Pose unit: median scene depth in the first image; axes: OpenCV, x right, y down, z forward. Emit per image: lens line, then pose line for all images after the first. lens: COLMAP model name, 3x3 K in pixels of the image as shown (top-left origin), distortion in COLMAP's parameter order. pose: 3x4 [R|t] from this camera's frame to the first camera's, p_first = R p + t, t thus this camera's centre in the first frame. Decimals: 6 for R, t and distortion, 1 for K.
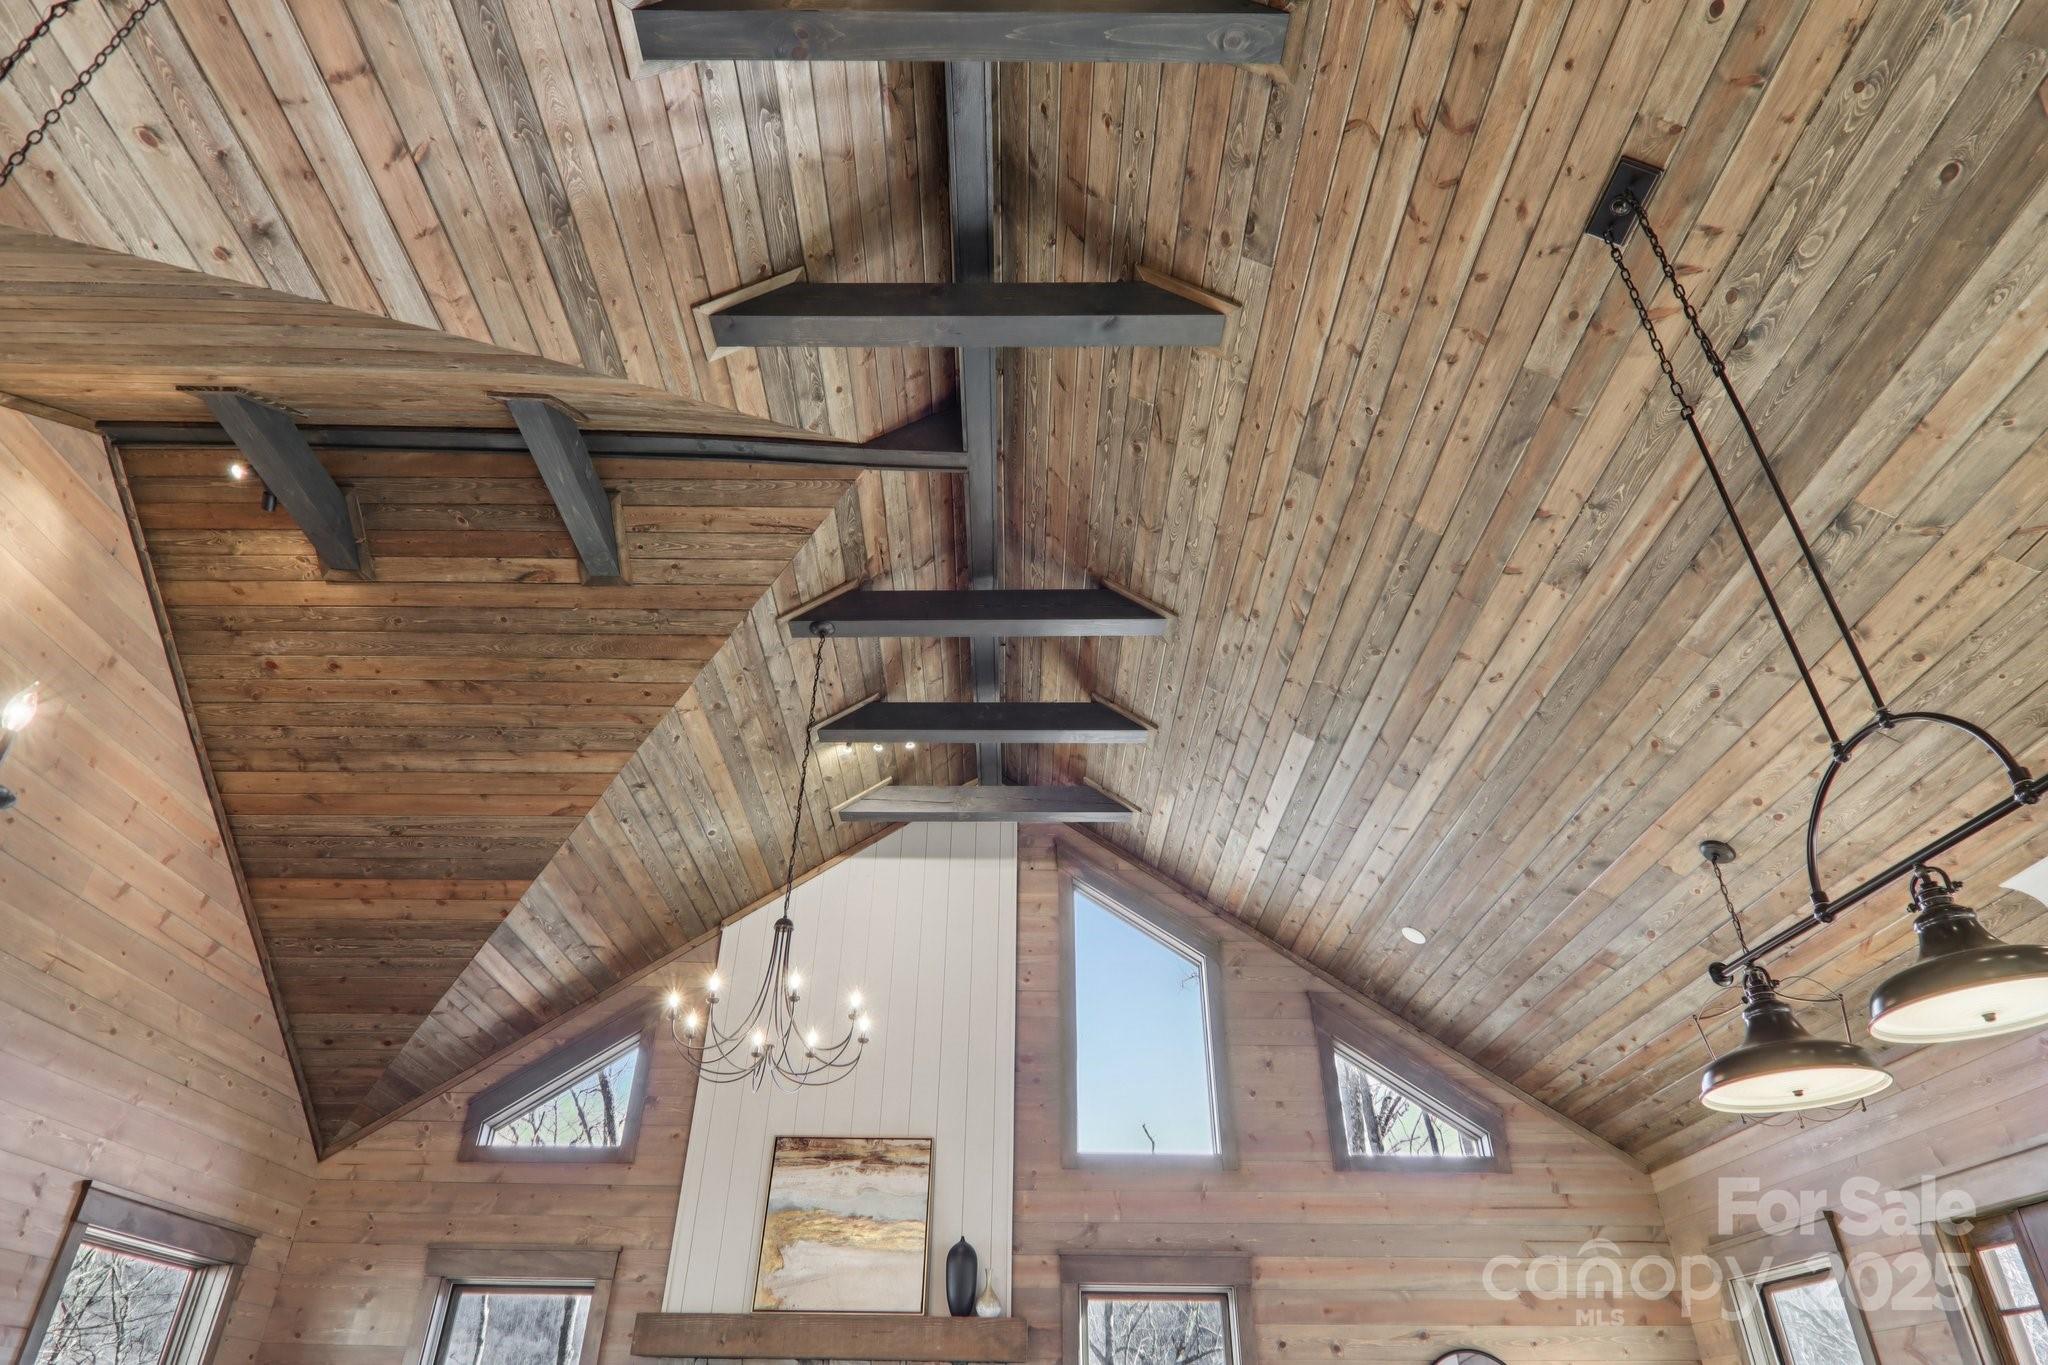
lens RADIAL K [[1132.5, 0, 1017.9], [0, 1132.5, 700.8], [0, 0, 1]] dist [0.005255, -0.019681]
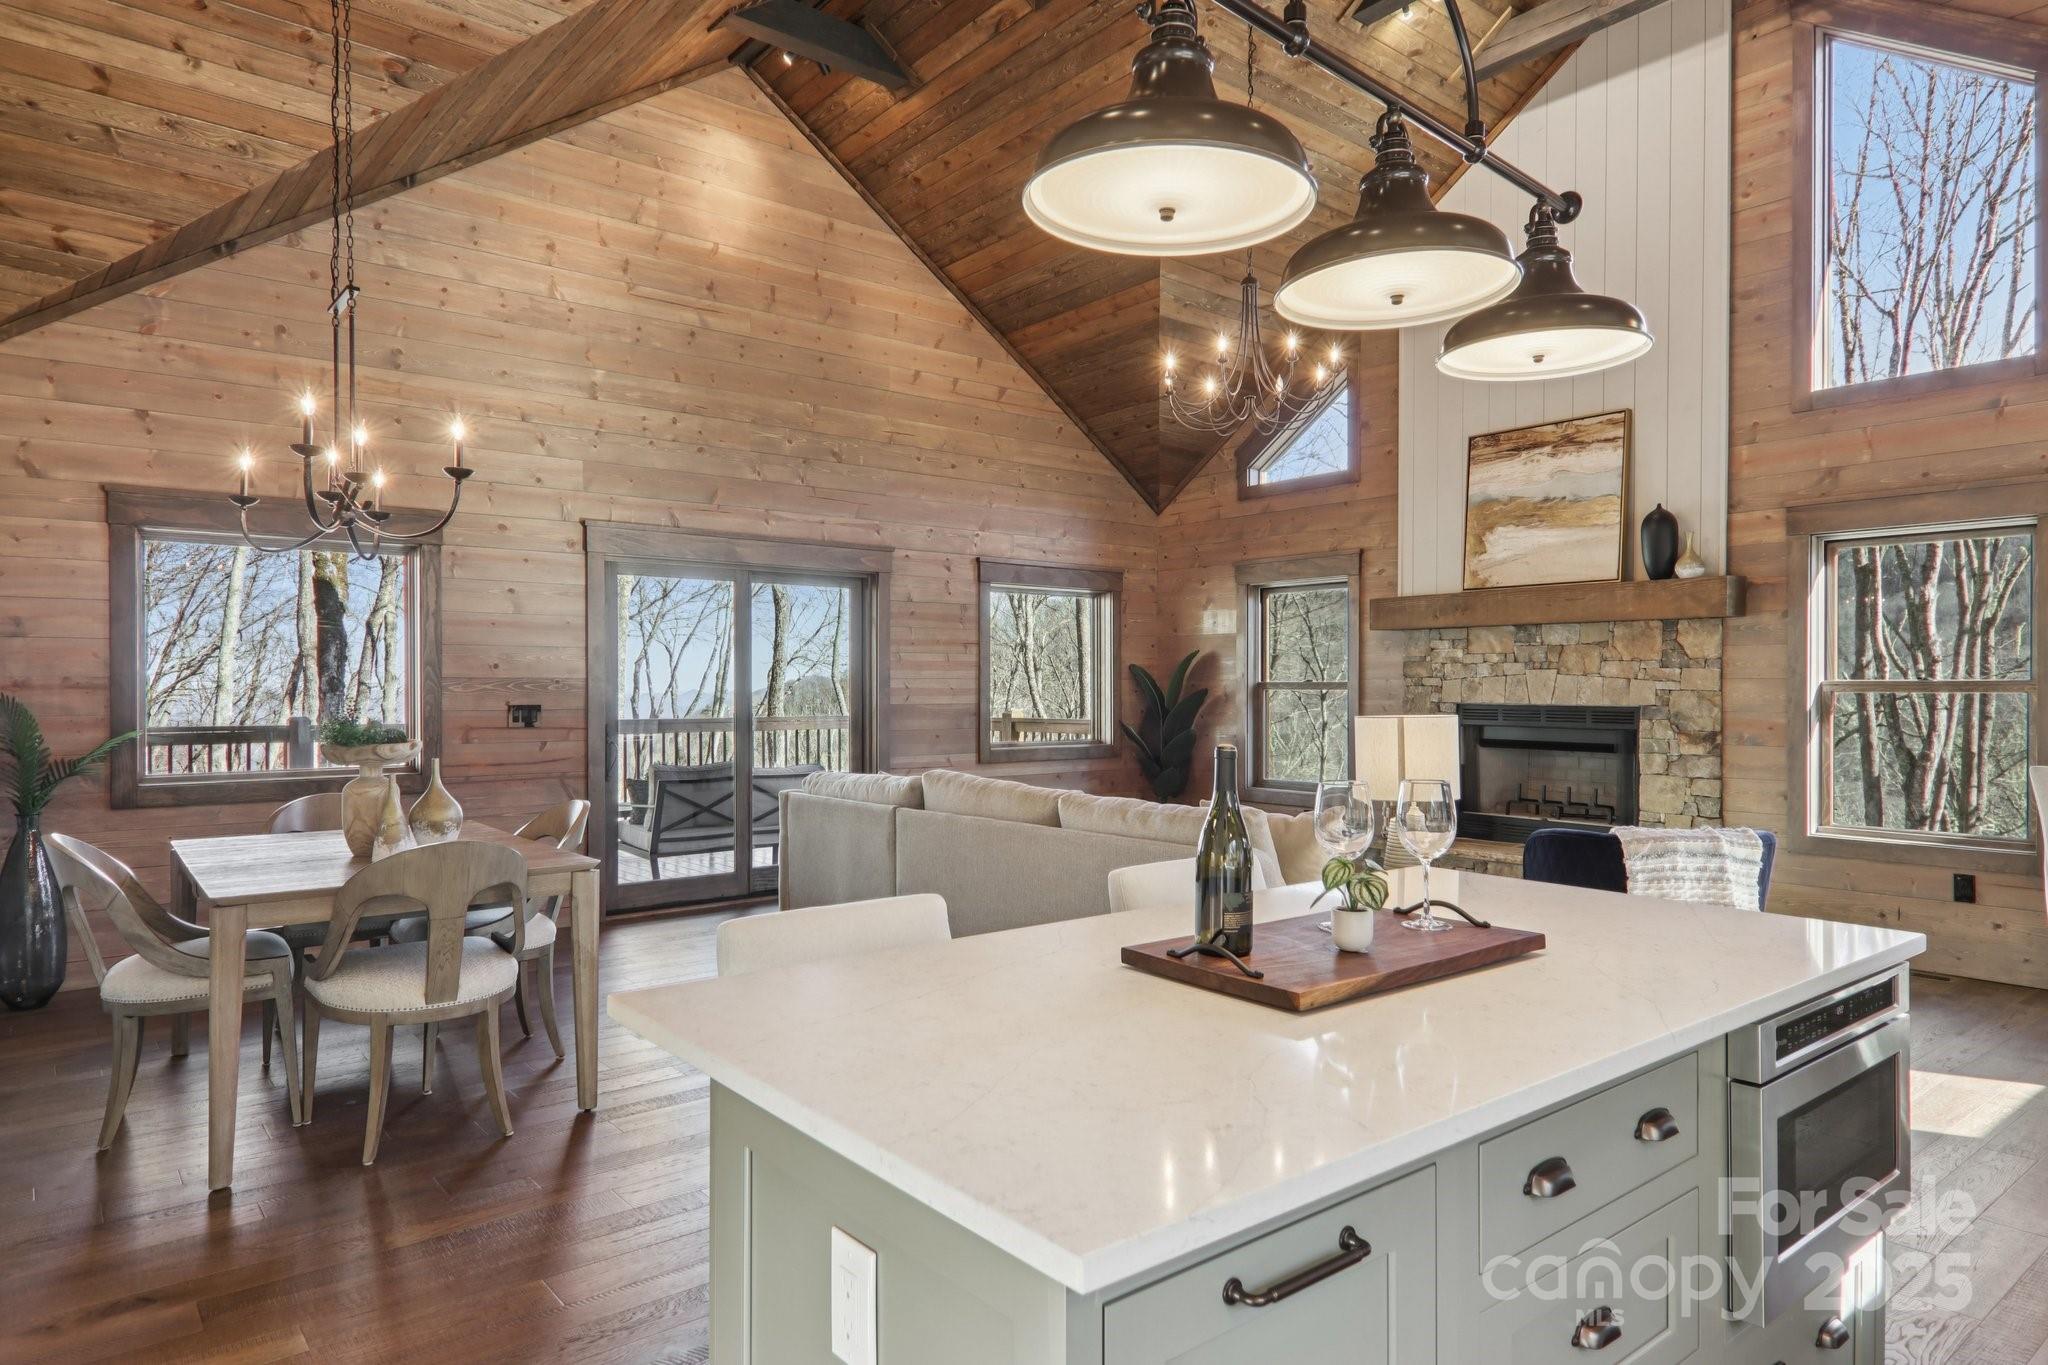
lens RADIAL K [[1221.1, 0, 1020.0], [0, 1221.1, 690.6], [0, 0, 1]] dist [0.033400, -0.020236]
pose [[0.623565, -0.007329, -0.781737, 0.417072], [0.437368, 0.832093, 0.341072, 0.022698], [0.647978, -0.554587, 0.522070, 0.039438]]
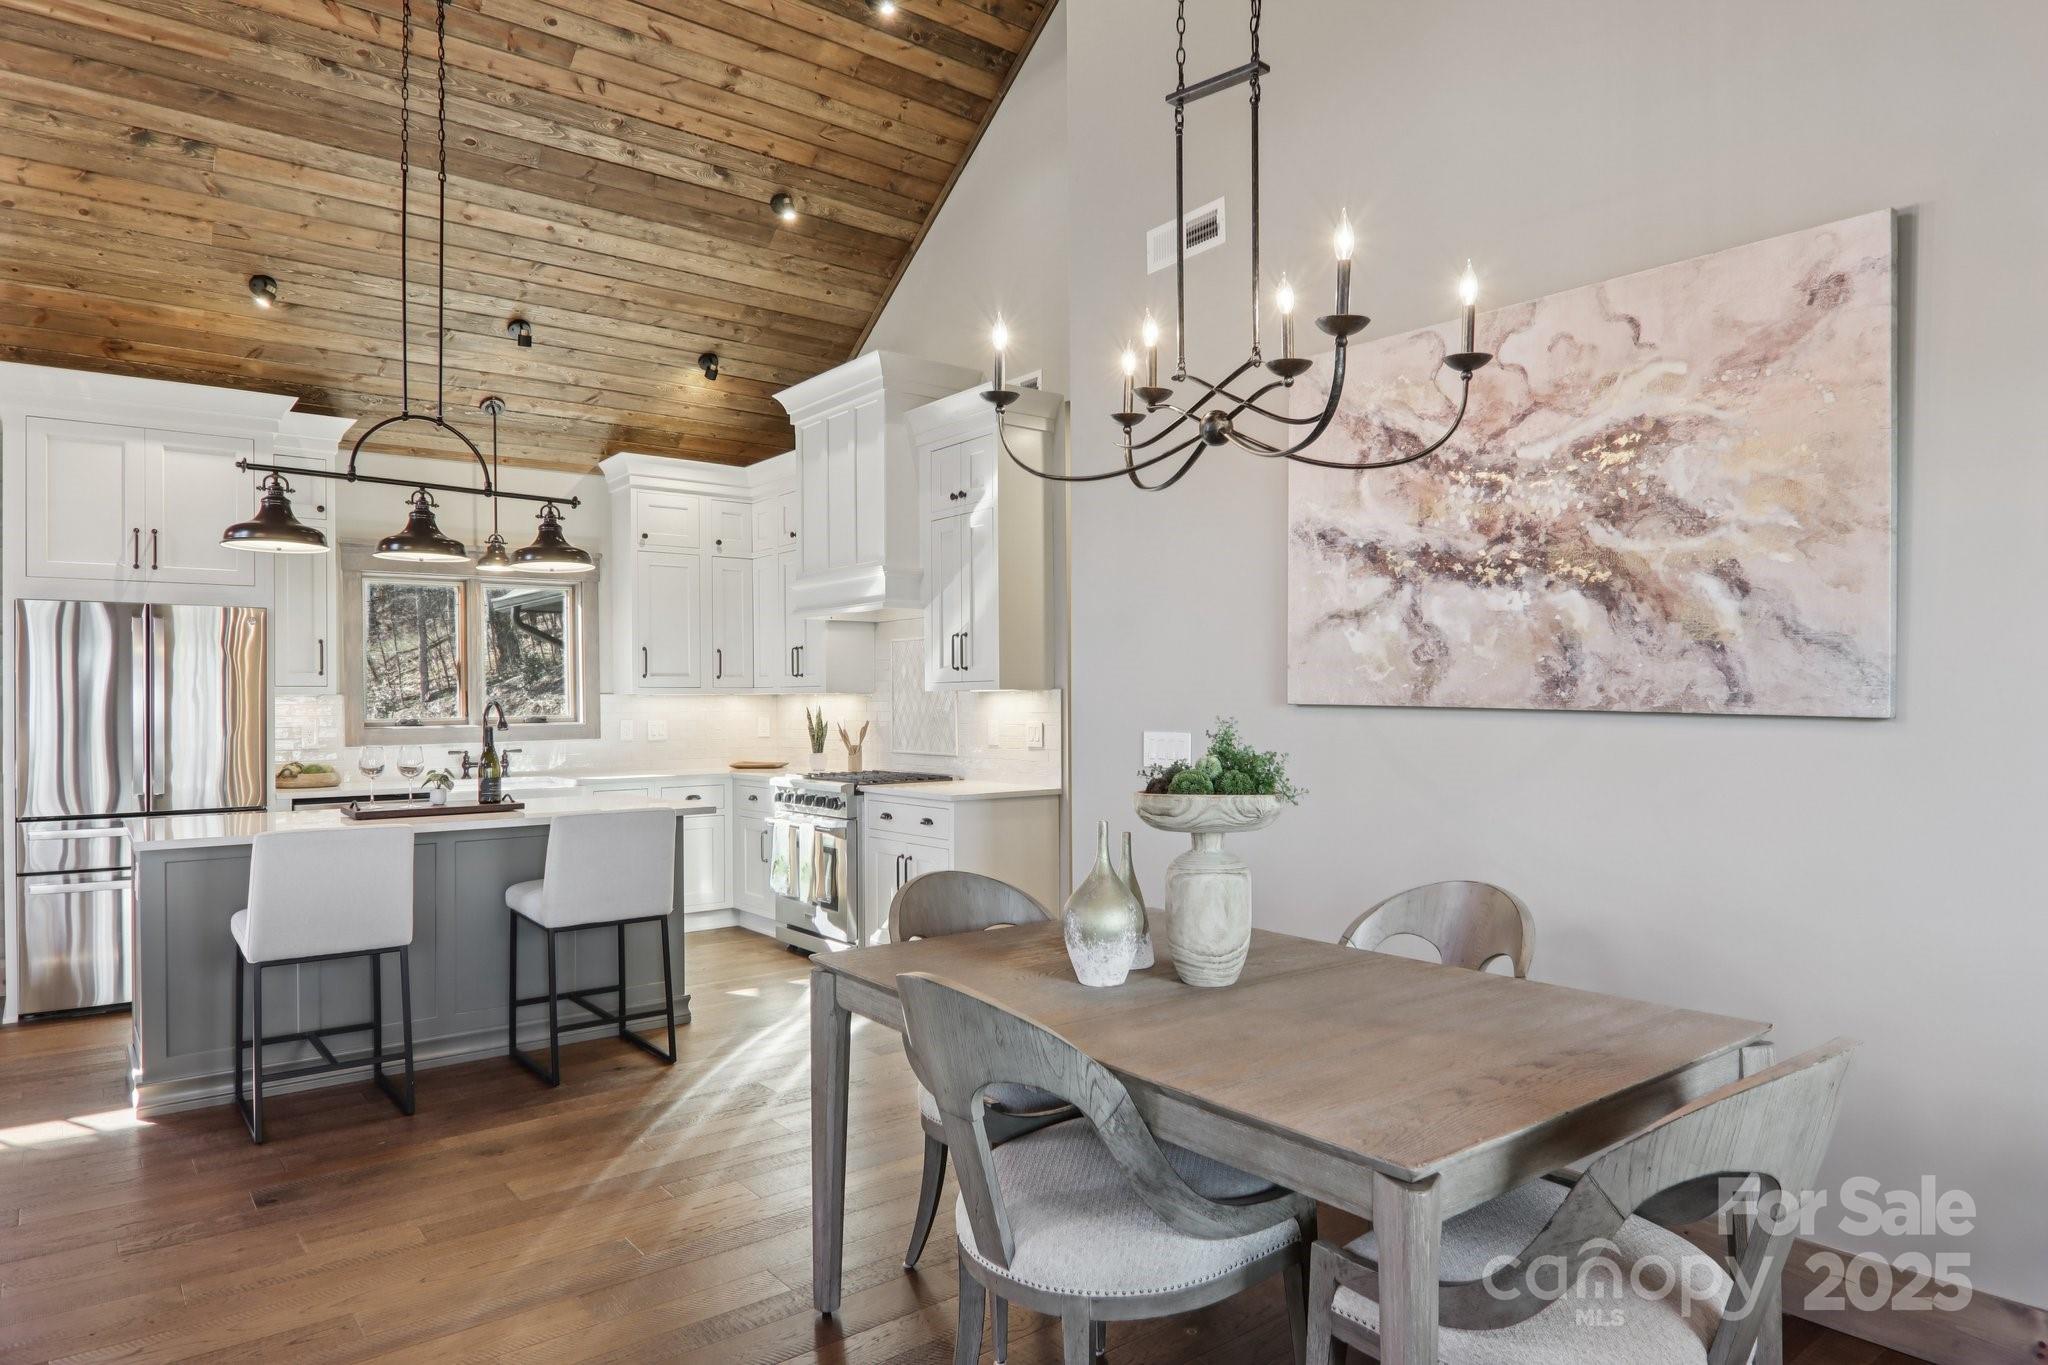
lens RADIAL K [[1222.5, 0, 1027.5], [0, 1222.5, 698.9], [0, 0, 1]] dist [0.007132, -0.017242]
pose [[-0.619646, -0.003916, 0.784871, -0.556357], [-0.433352, 0.835458, -0.337958, 0.243703], [-0.654404, -0.549540, -0.519385, 0.390052]]
